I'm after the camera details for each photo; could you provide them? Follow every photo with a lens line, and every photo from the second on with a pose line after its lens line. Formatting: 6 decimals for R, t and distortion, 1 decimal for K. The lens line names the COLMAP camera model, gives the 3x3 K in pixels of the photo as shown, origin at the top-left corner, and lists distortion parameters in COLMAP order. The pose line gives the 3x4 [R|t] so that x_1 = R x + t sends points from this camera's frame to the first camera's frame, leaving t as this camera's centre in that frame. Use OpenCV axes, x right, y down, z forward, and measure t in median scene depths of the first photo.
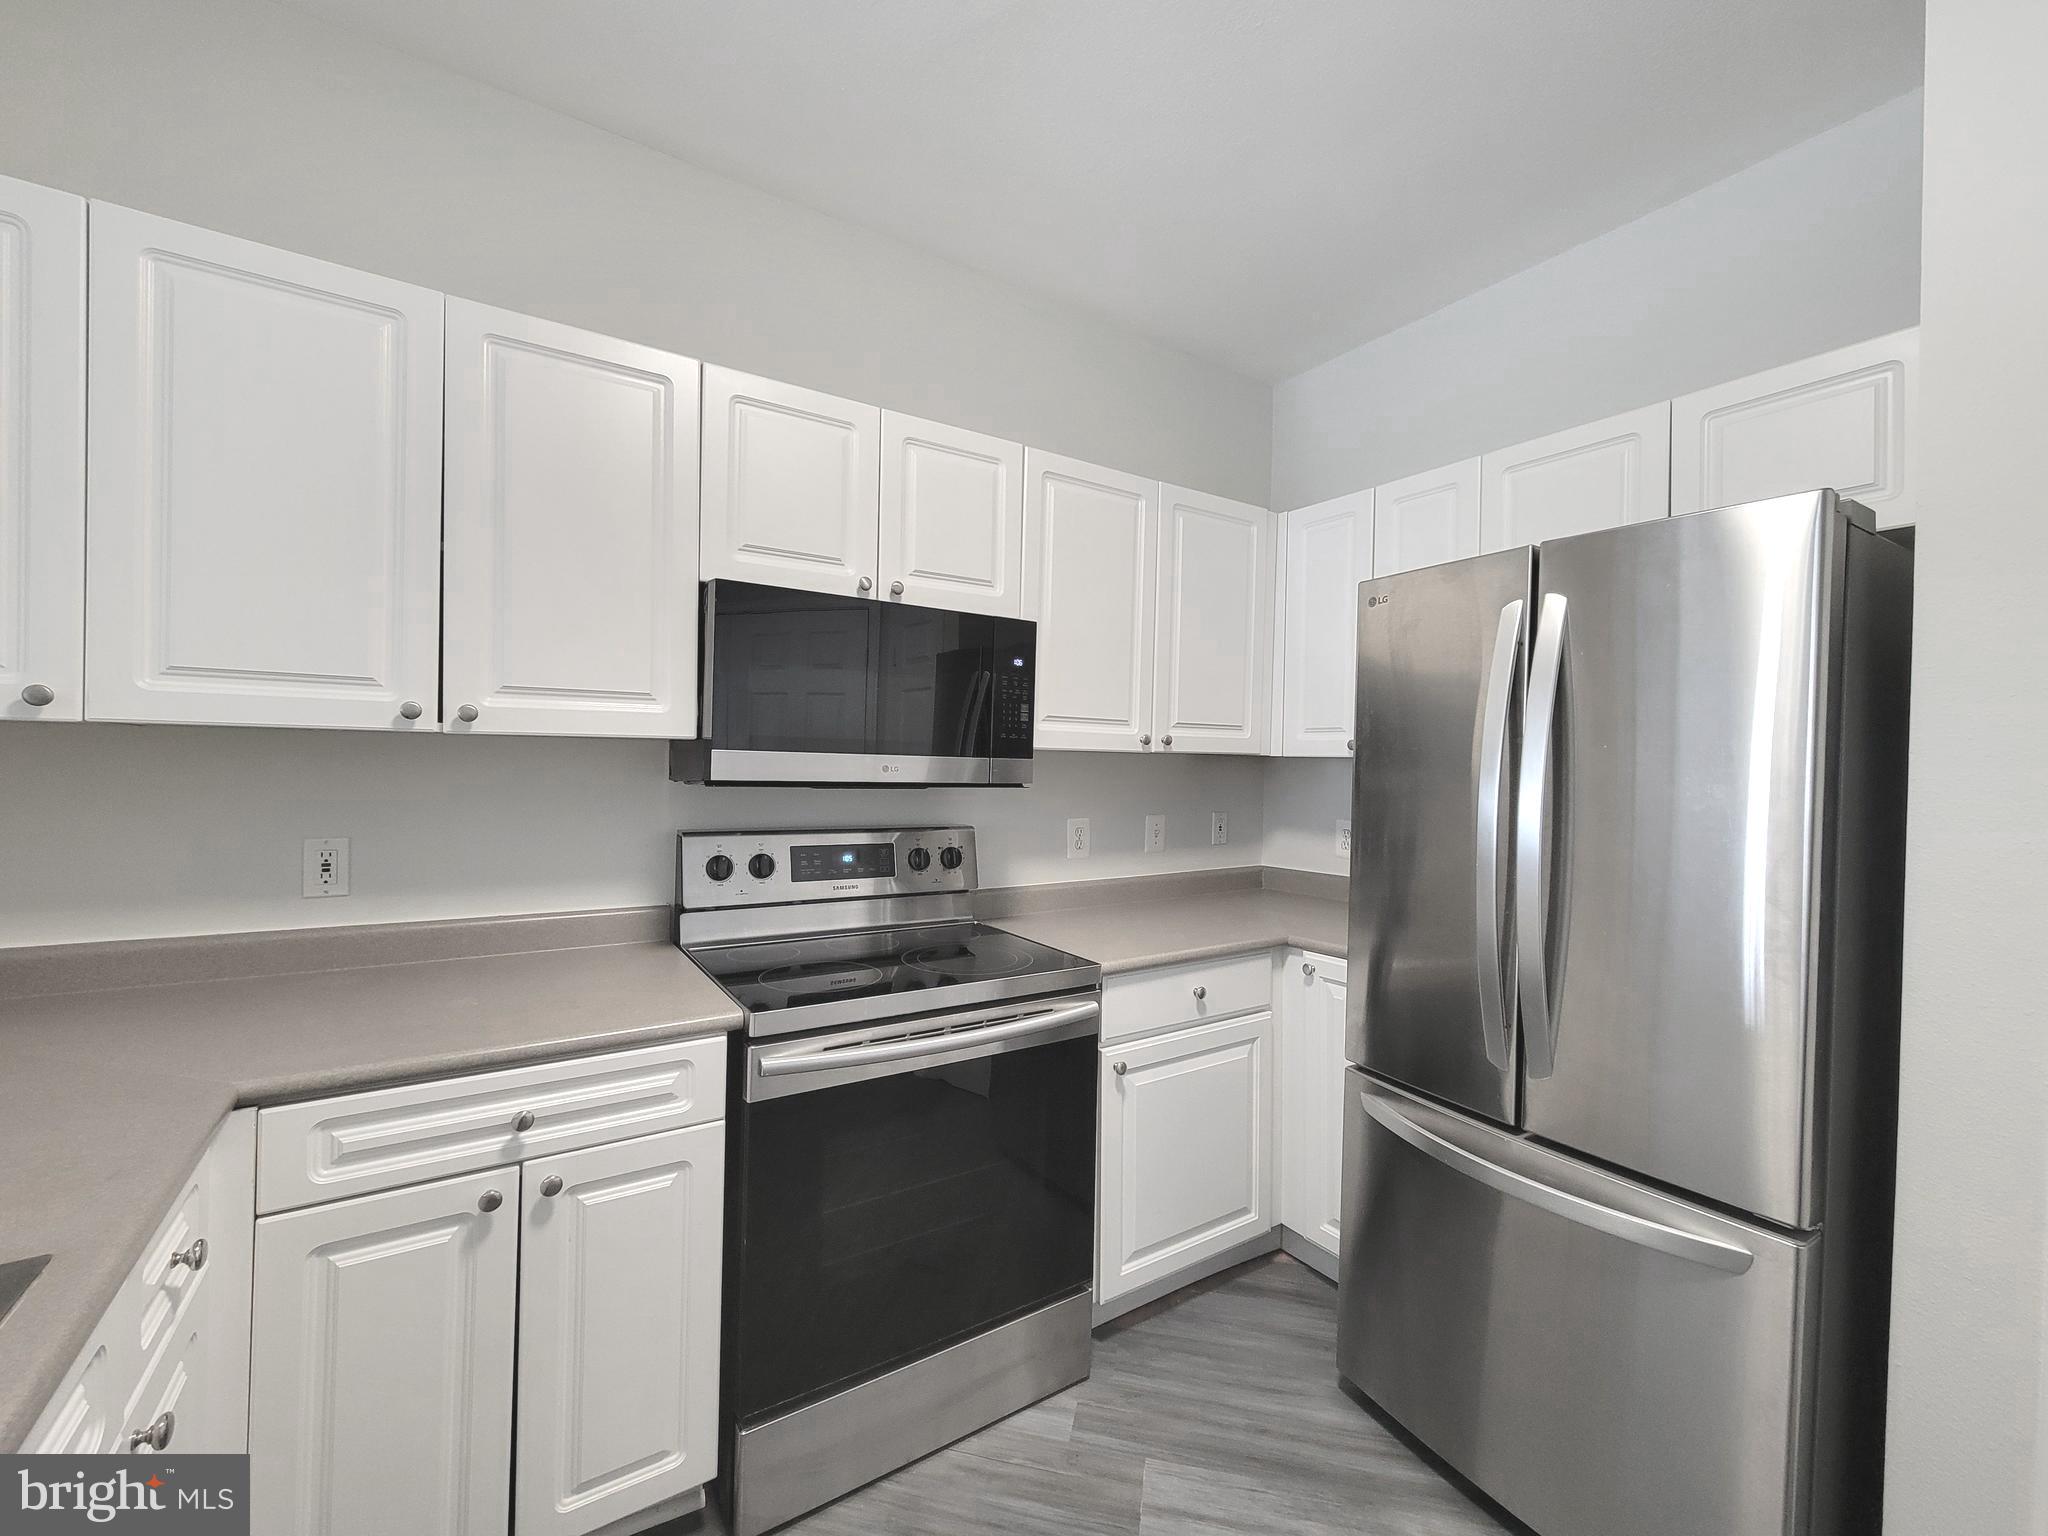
lens RADIAL K [[833.3, 0, 1024.0], [0, 833.3, 768.0], [0, 0, 1]] dist [-0.000176, -0.000034]
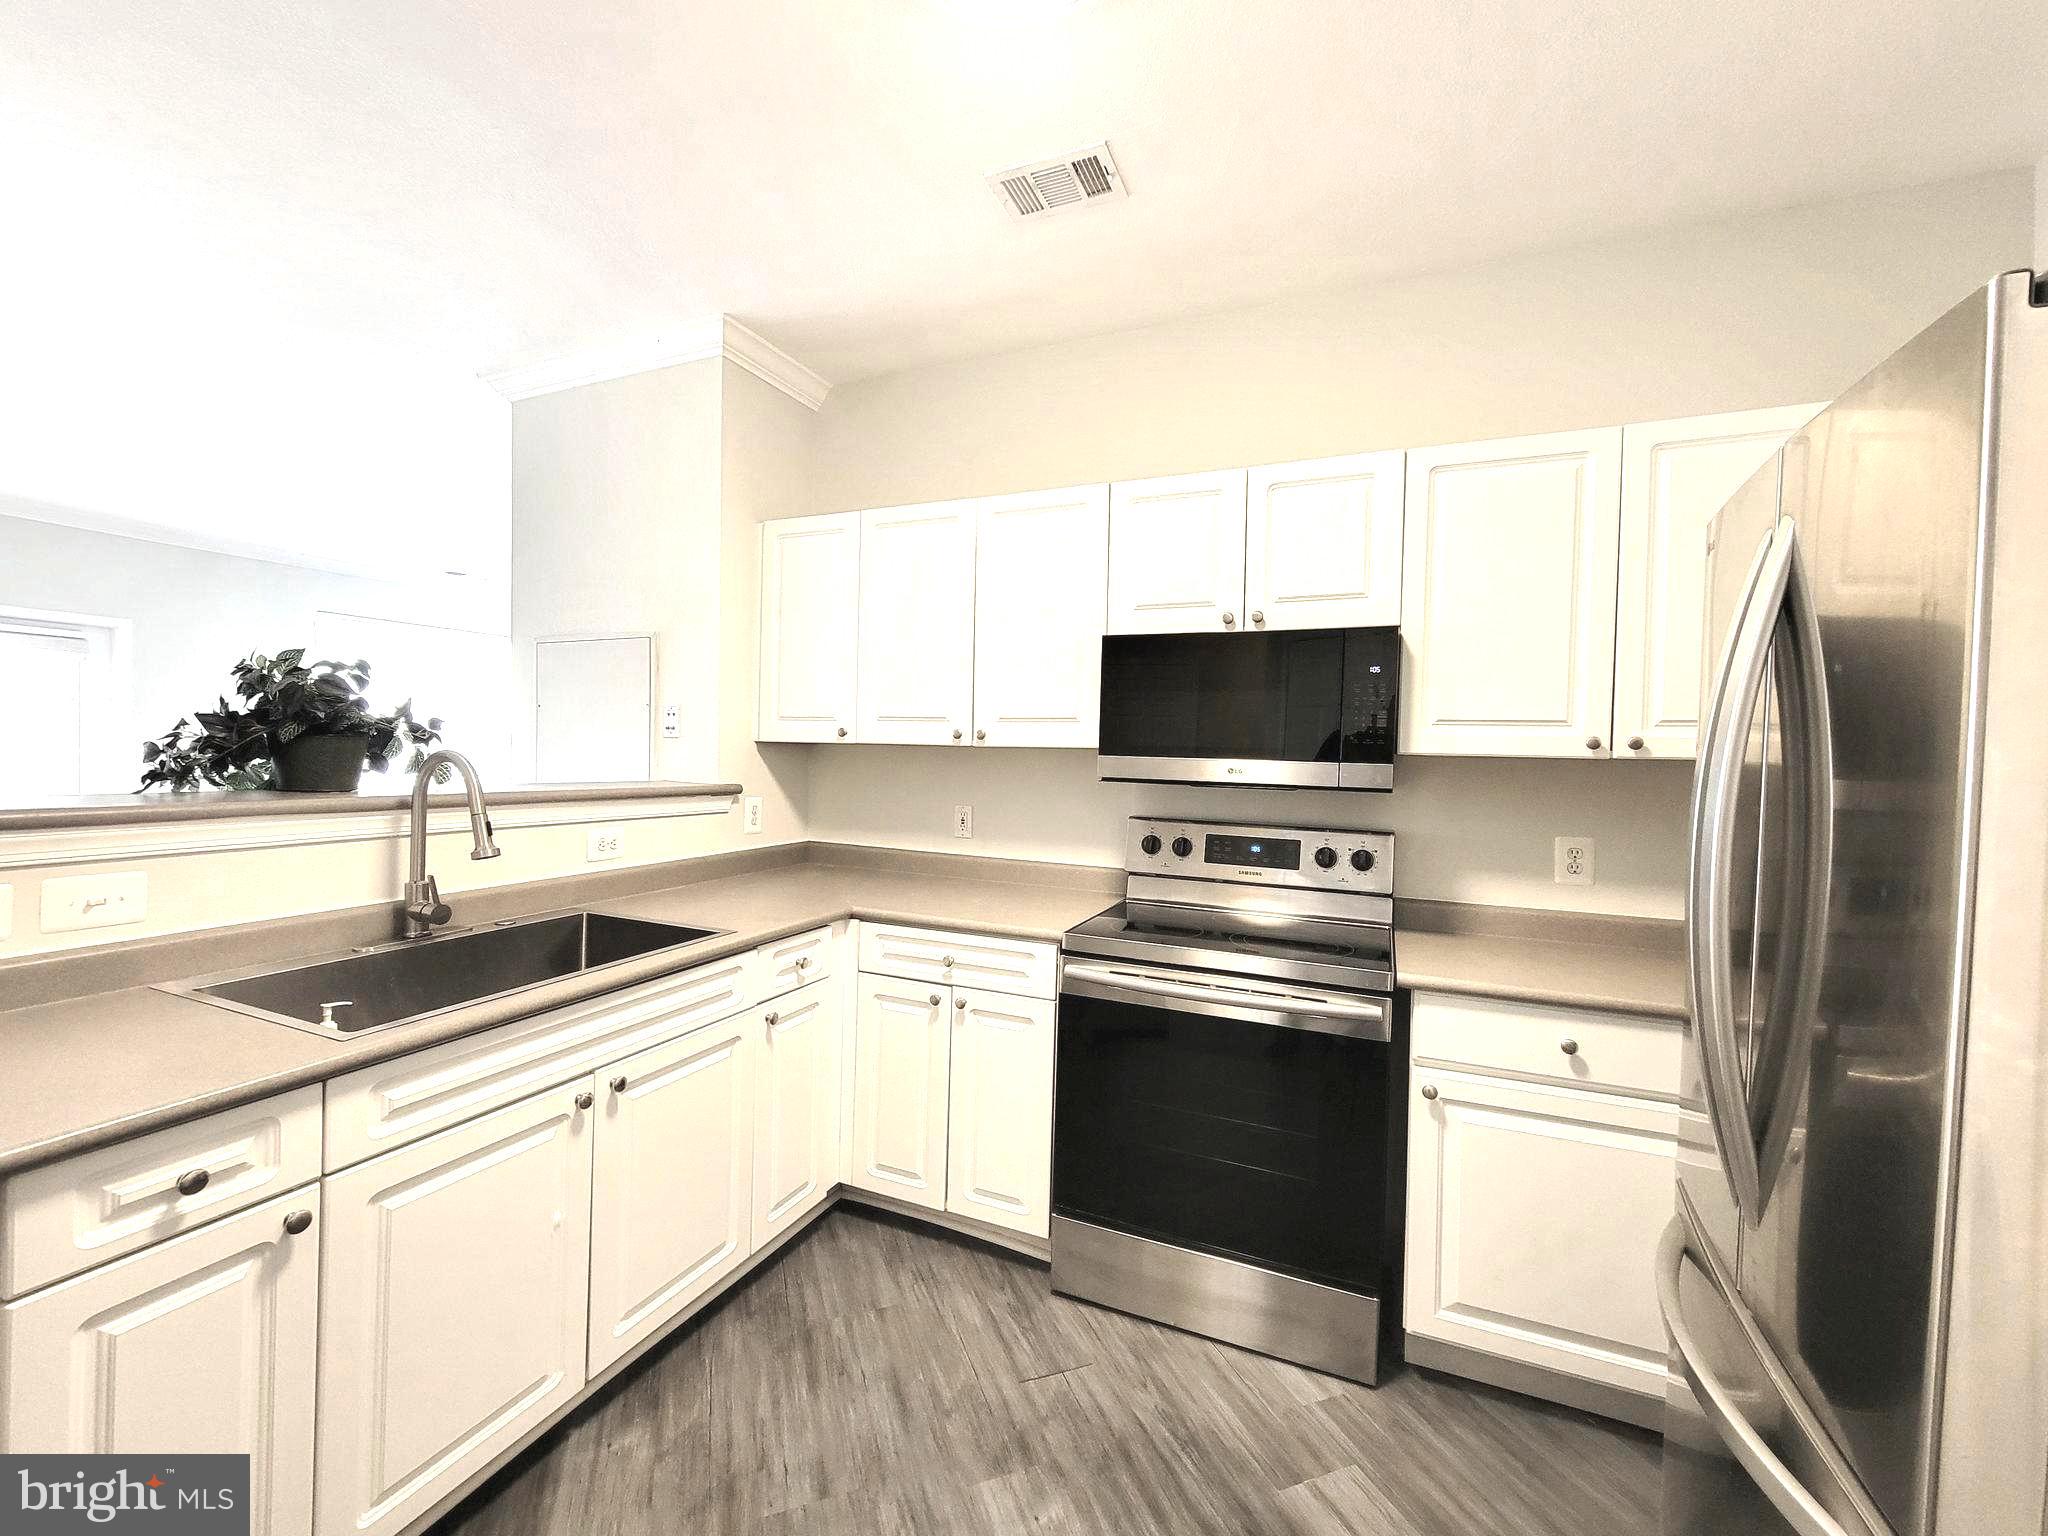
lens RADIAL K [[838.9, 0, 1023.0], [0, 838.9, 765.9], [0, 0, 1]] dist [0.000241, -0.000096]
pose [[0.552010, 0.004575, -0.833825, 0.649063], [-0.021200, 0.999739, -0.008550, 0.009643], [0.833568, 0.022397, 0.551963, 0.083475]]
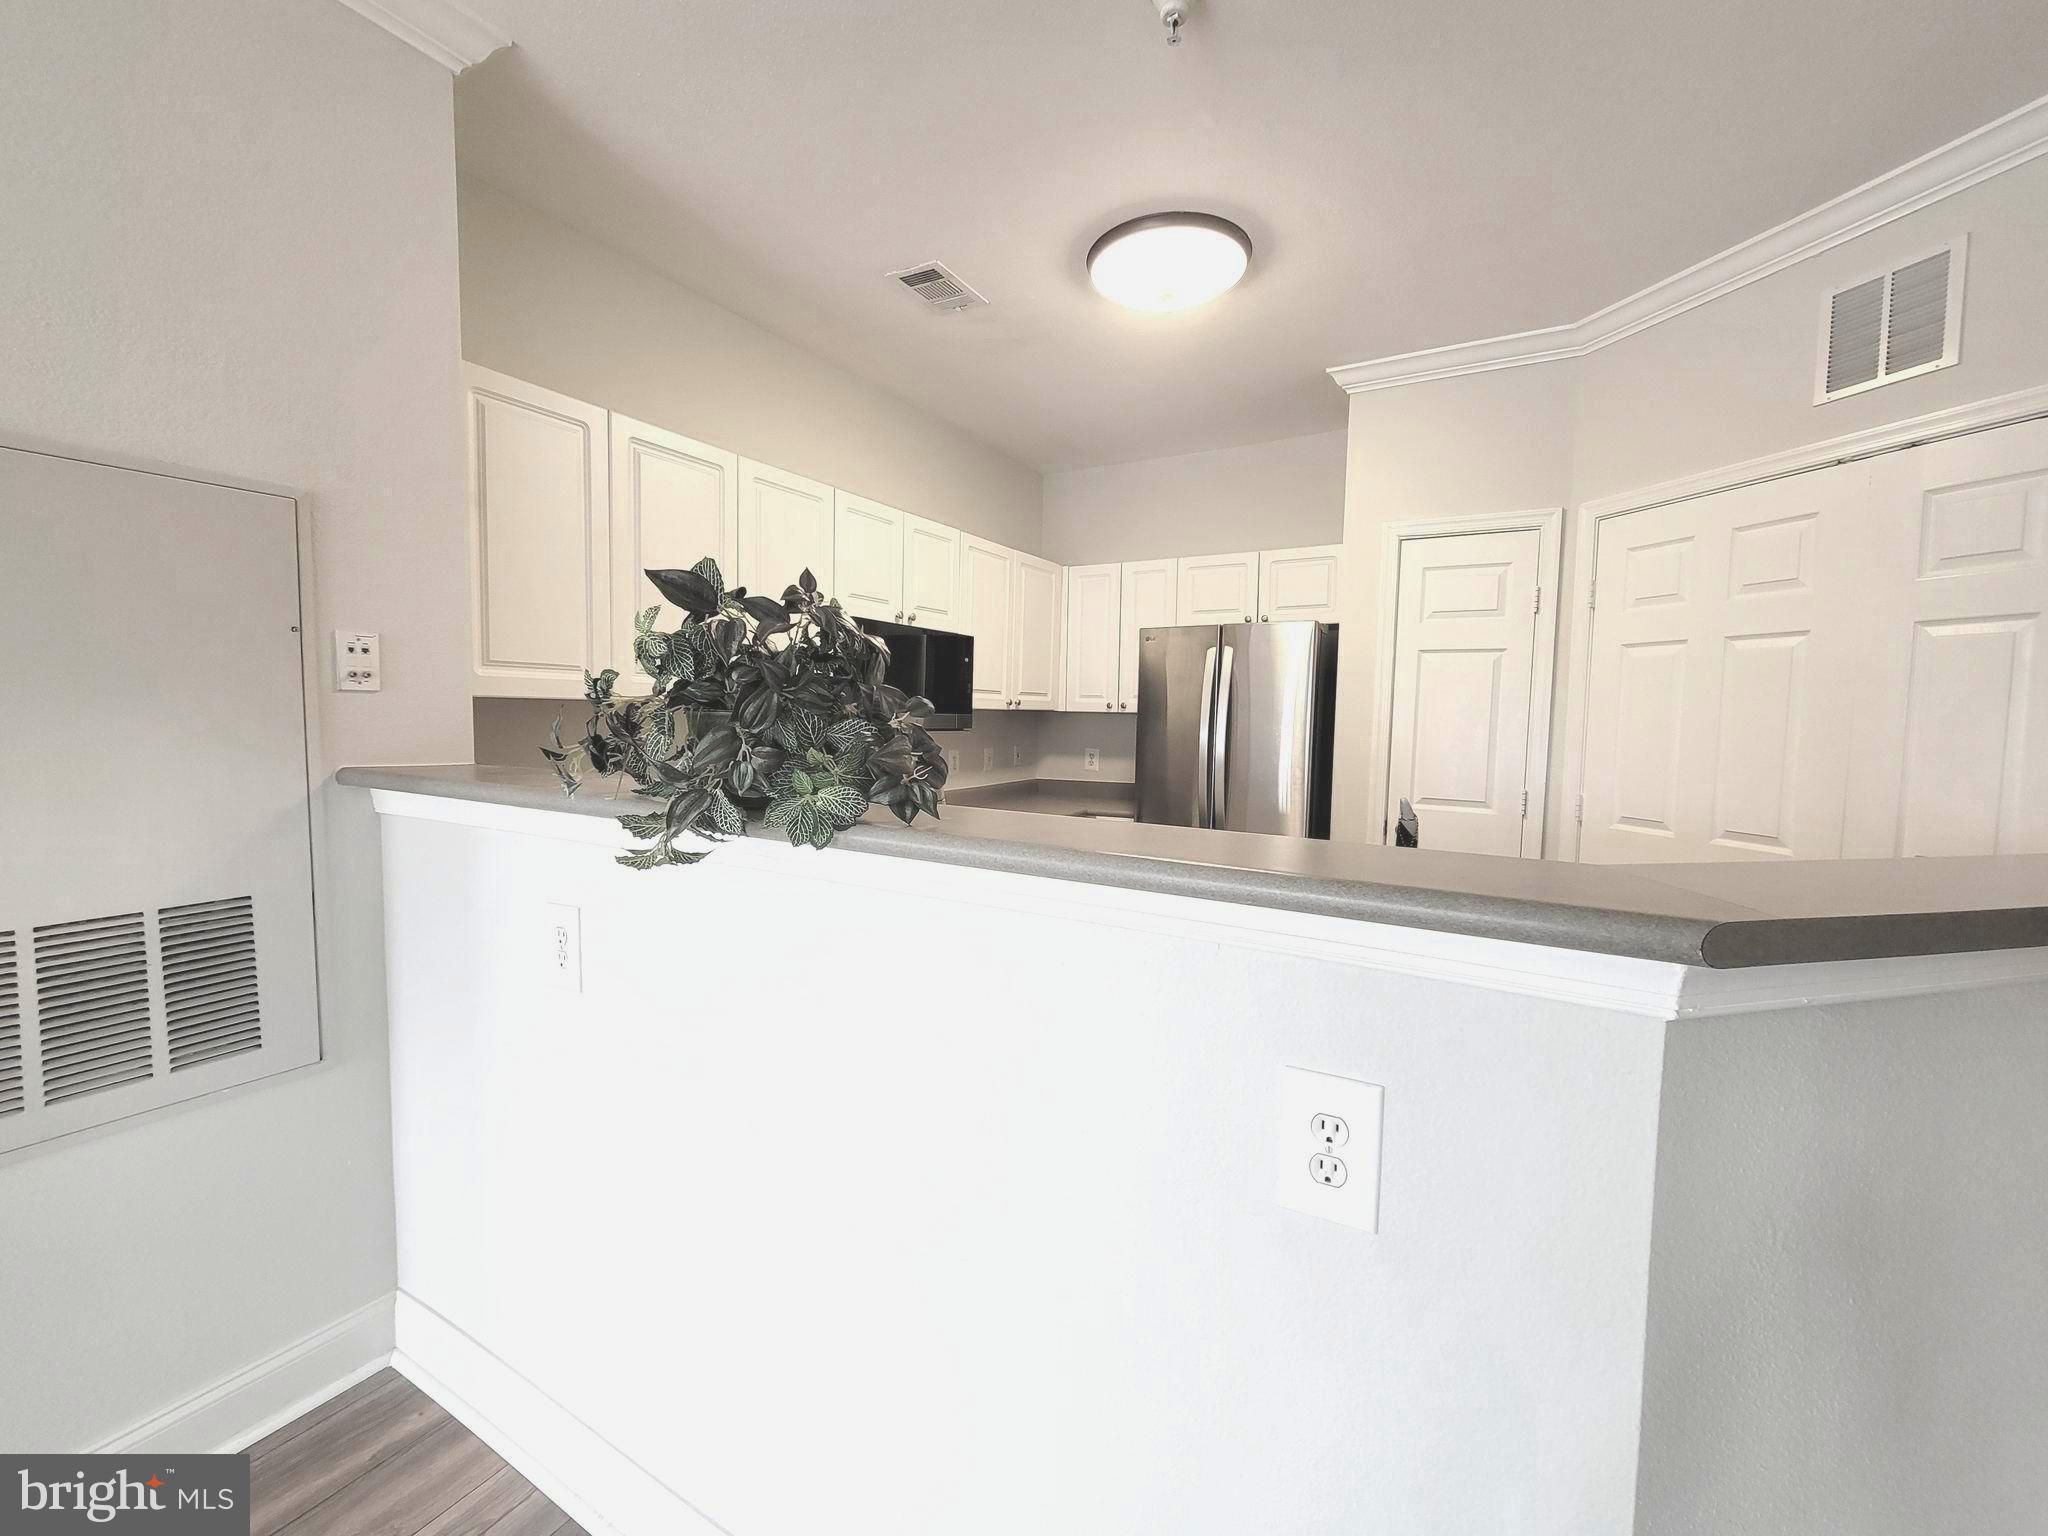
lens RADIAL K [[836.3, 0, 1024.0], [0, 836.3, 768.0], [0, 0, 1]] dist [0.000100, 0.000068]
pose [[0.894309, -0.033083, 0.446226, -0.738589], [0.003583, 0.997761, 0.066791, -0.017392], [-0.447436, -0.058133, 0.892424, -0.686829]]
